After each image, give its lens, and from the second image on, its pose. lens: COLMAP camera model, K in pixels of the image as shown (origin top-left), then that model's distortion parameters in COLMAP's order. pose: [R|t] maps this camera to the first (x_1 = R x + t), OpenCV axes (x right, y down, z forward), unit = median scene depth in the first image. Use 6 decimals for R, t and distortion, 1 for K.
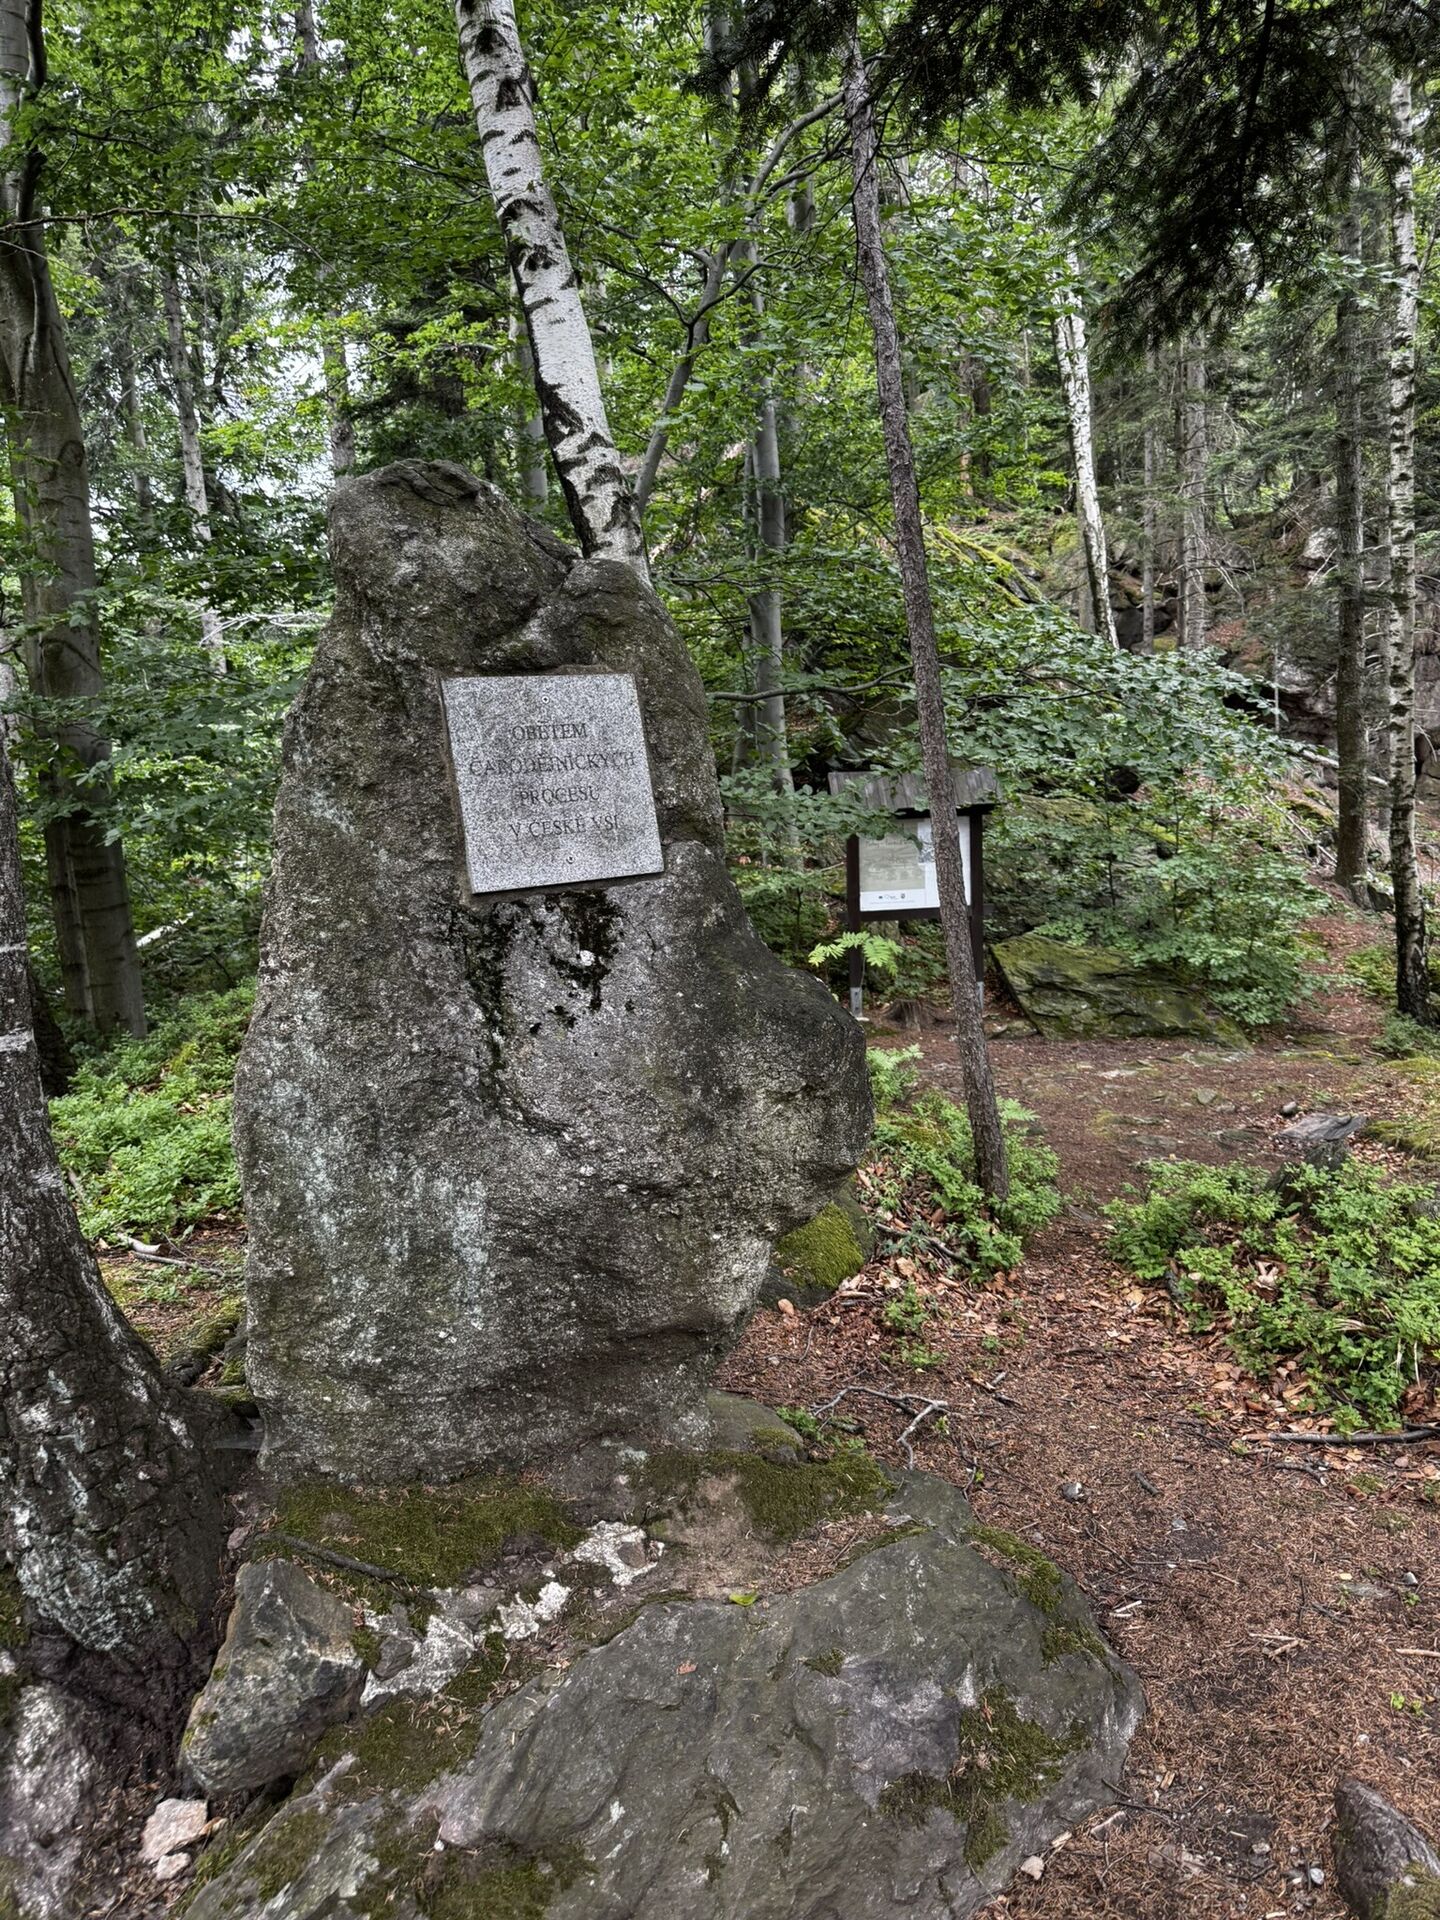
lens RADIAL K [[1344.6, 0, 726.2], [0, 1344.6, 971.8], [0, 0, 1]] dist [0.123761, -0.178589]
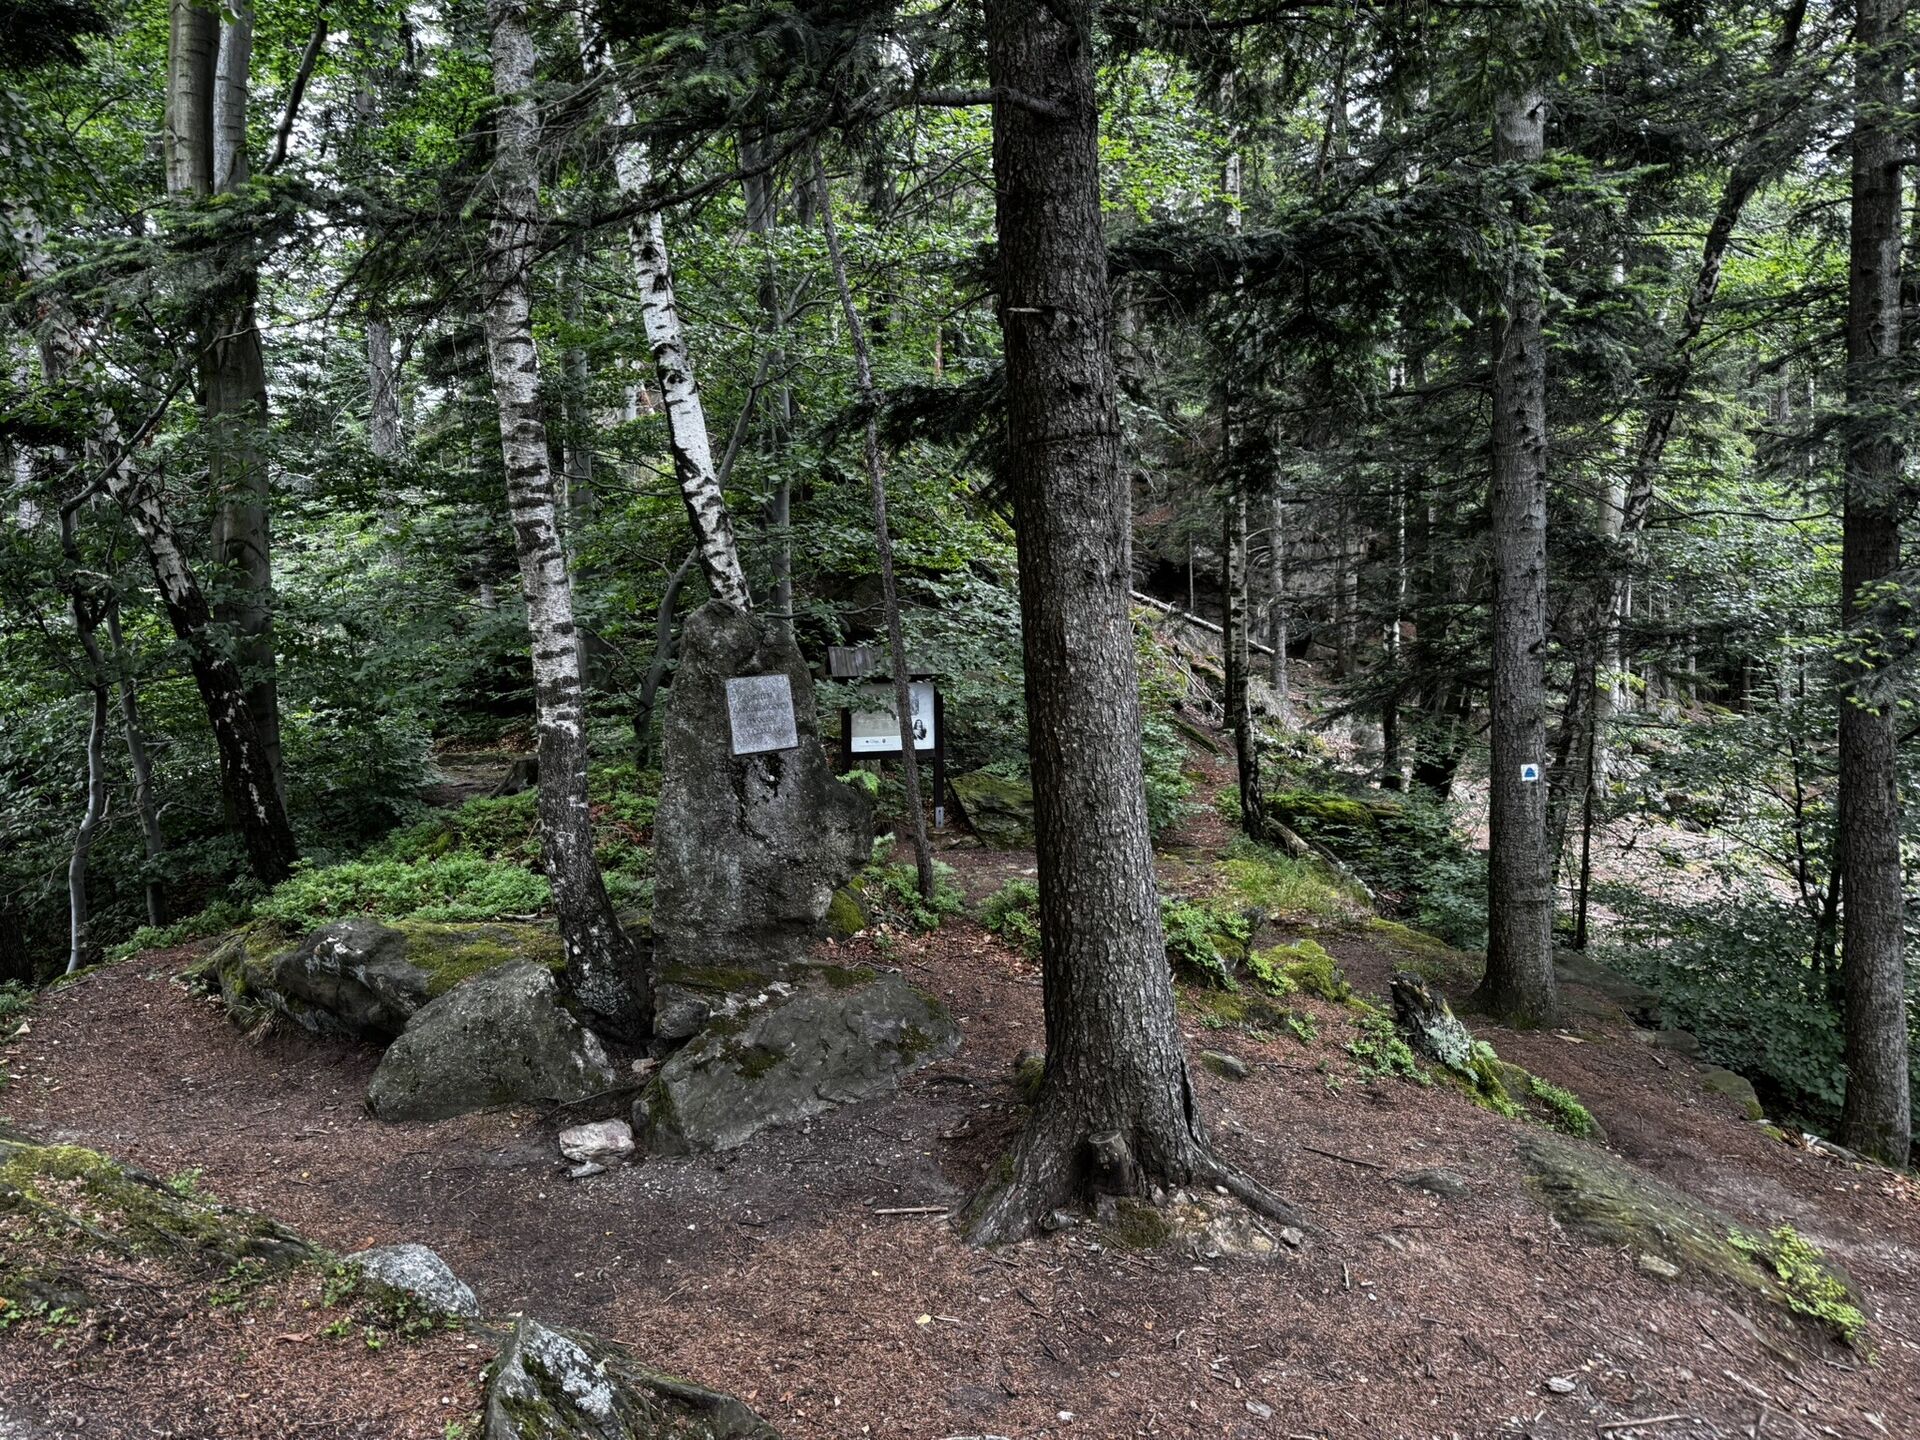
lens RADIAL K [[1344.6, 0, 952.0], [0, 1344.6, 710.2], [0, 0, 1]] dist [0.123761, -0.178589]
pose [[0.983328, 0.018488, 0.180900, -0.234367], [-0.005491, 0.997383, -0.072087, 0.045991], [-0.181759, 0.069891, 0.980856, -1.721999]]
